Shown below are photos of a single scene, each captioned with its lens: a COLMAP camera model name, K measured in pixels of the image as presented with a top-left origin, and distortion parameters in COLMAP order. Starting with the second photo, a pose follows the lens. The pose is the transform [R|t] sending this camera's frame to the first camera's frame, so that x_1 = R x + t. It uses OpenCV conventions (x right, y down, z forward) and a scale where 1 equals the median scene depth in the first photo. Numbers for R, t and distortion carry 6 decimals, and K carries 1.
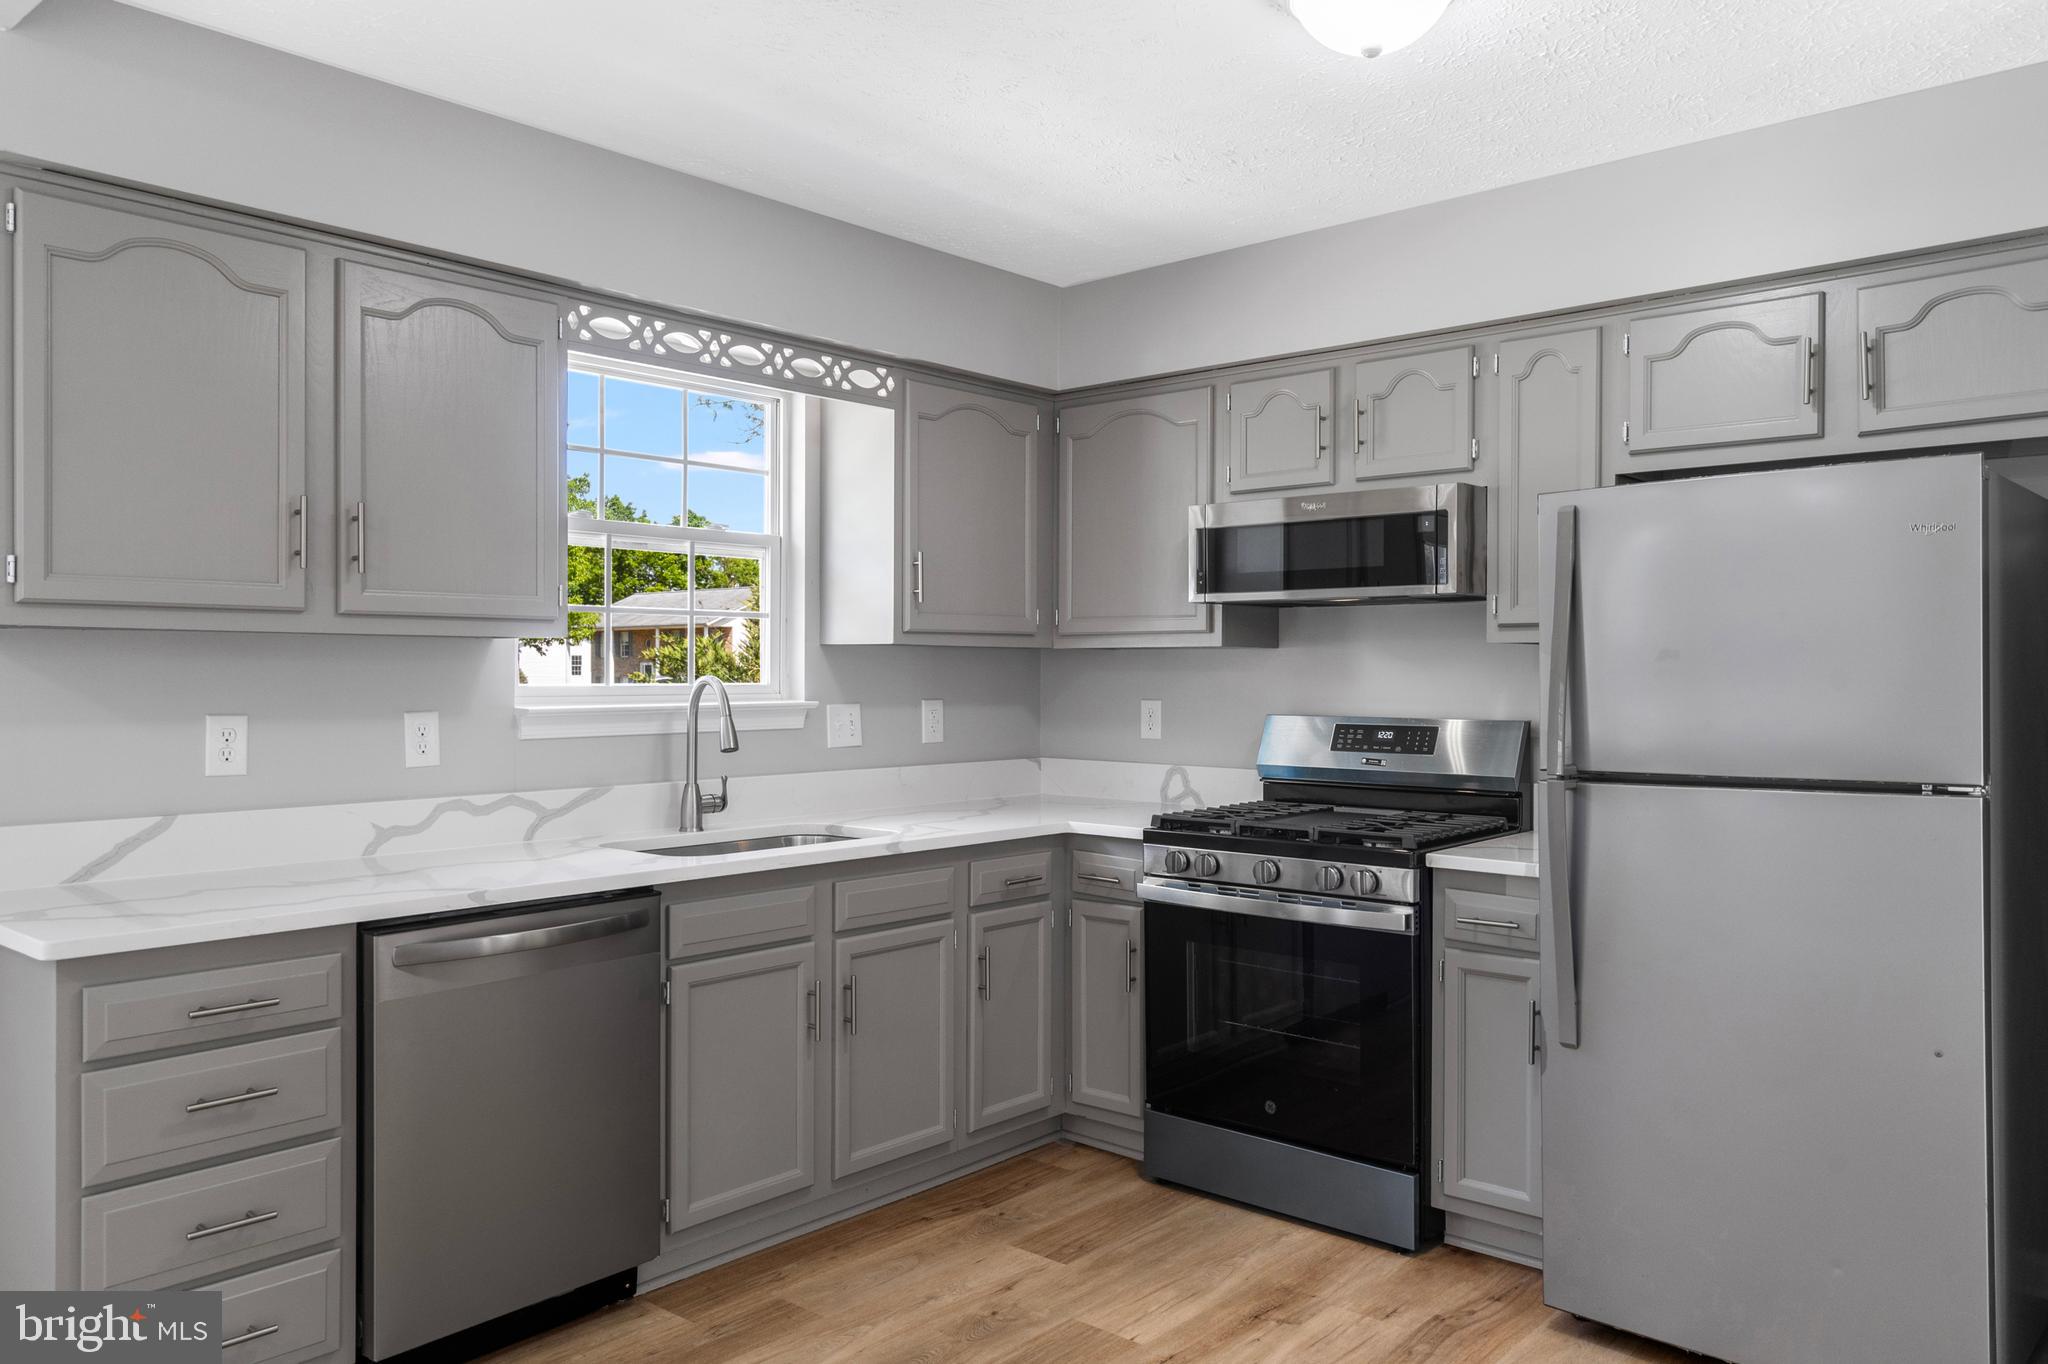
lens RADIAL K [[1483.8, 0, 1011.7], [0, 1483.8, 686.1], [0, 0, 1]] dist [0.007446, 0.001055]
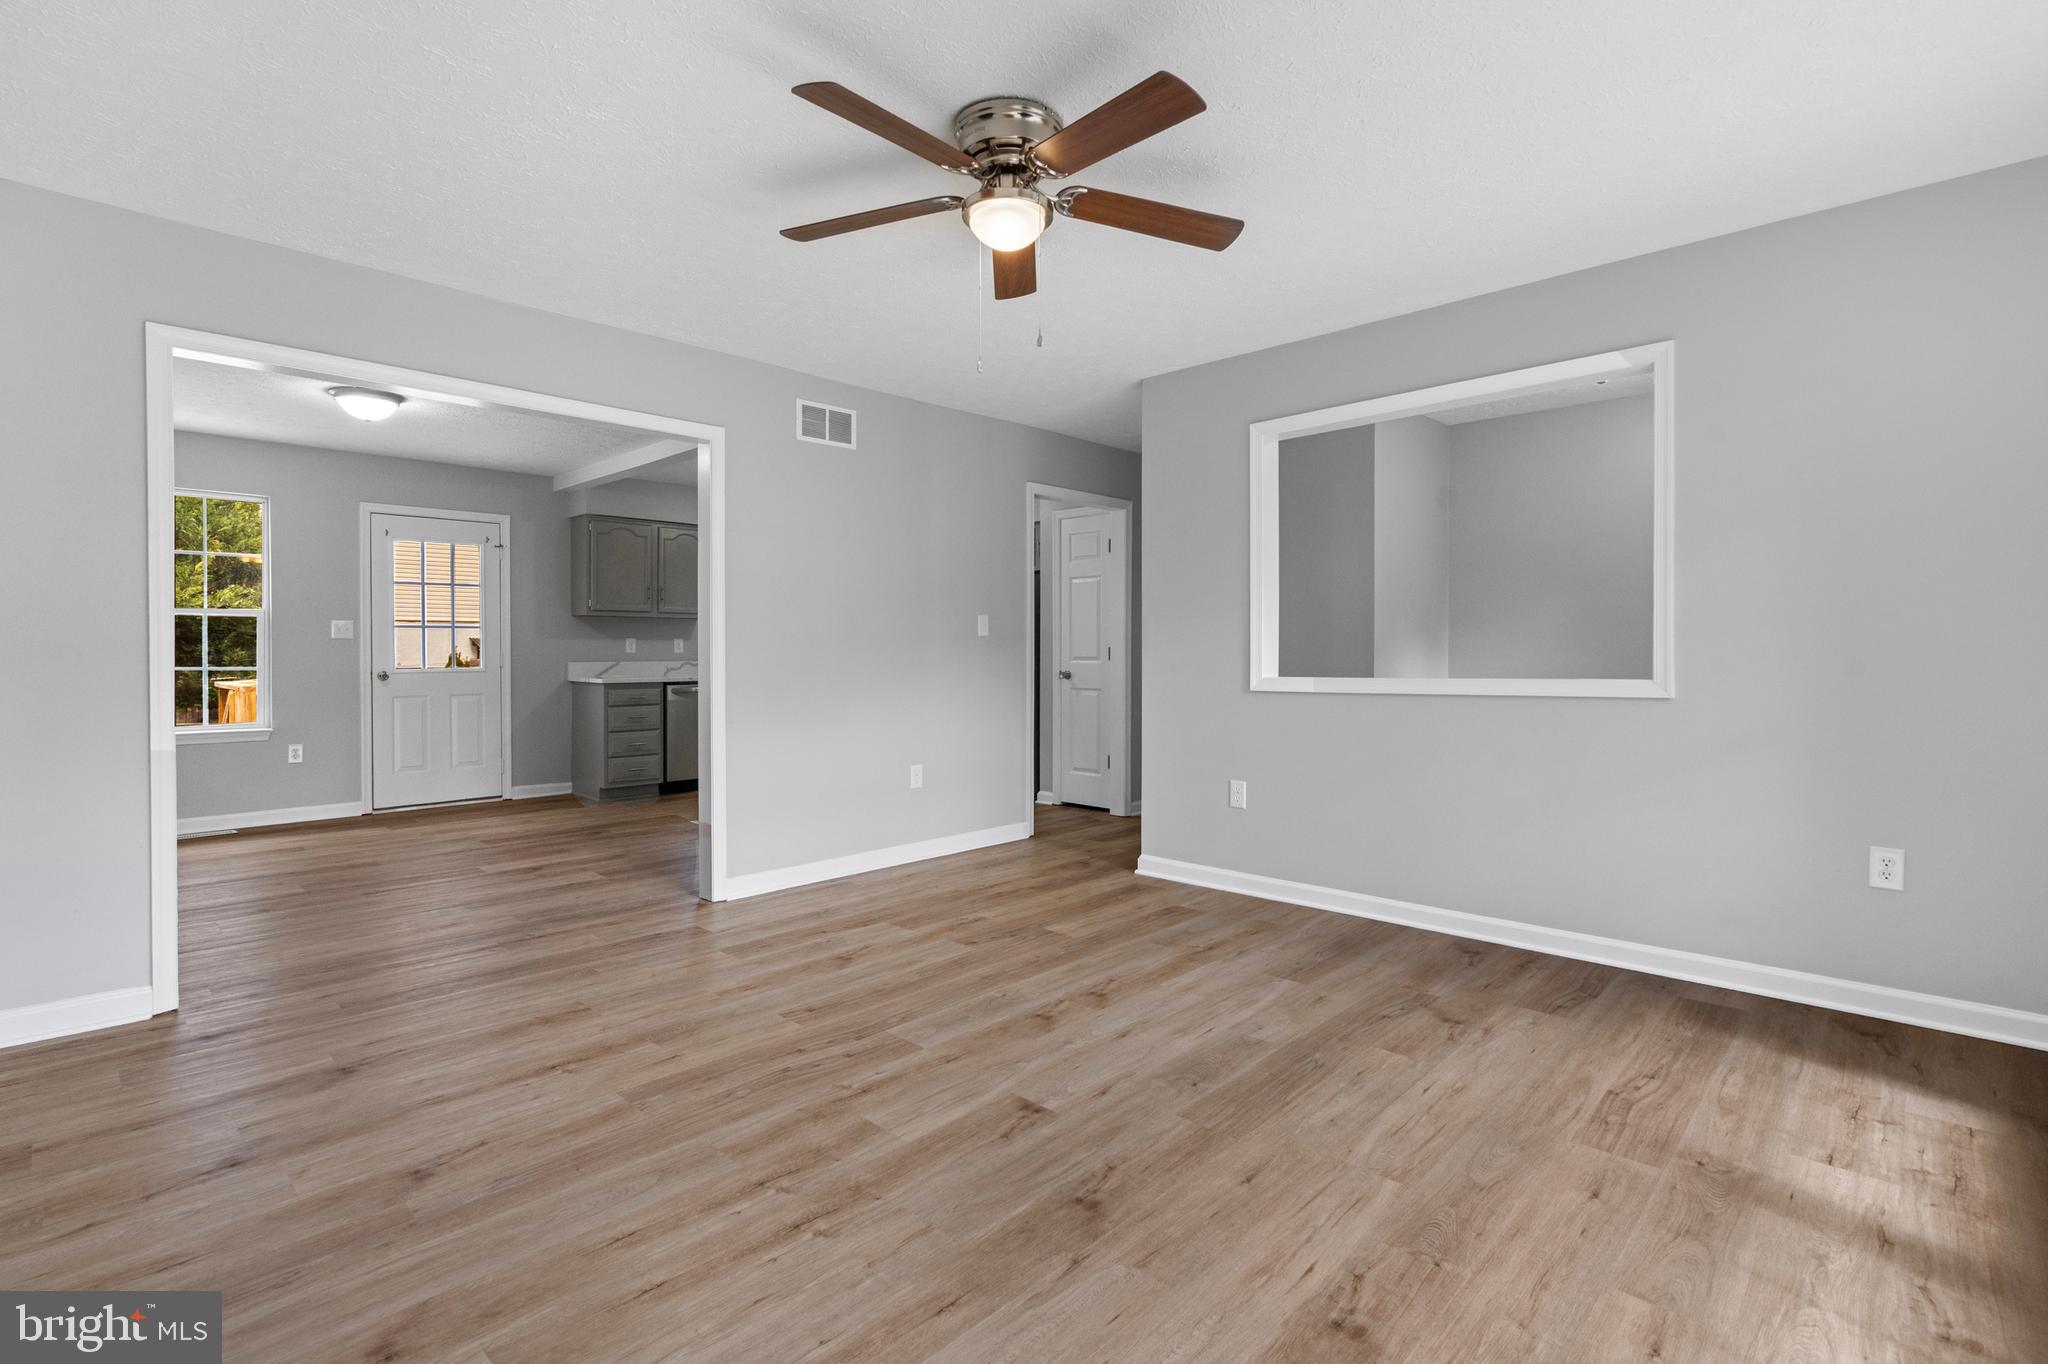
lens RADIAL K [[936.0, 0, 1014.5], [0, 936.0, 659.3], [0, 0, 1]] dist [-0.012754, 0.000025]
pose [[0.999024, 0.000353, -0.044176, 0.538033], [-0.000242, 0.999997, 0.002516, 0.061605], [0.044177, -0.002503, 0.999021, -1.282658]]
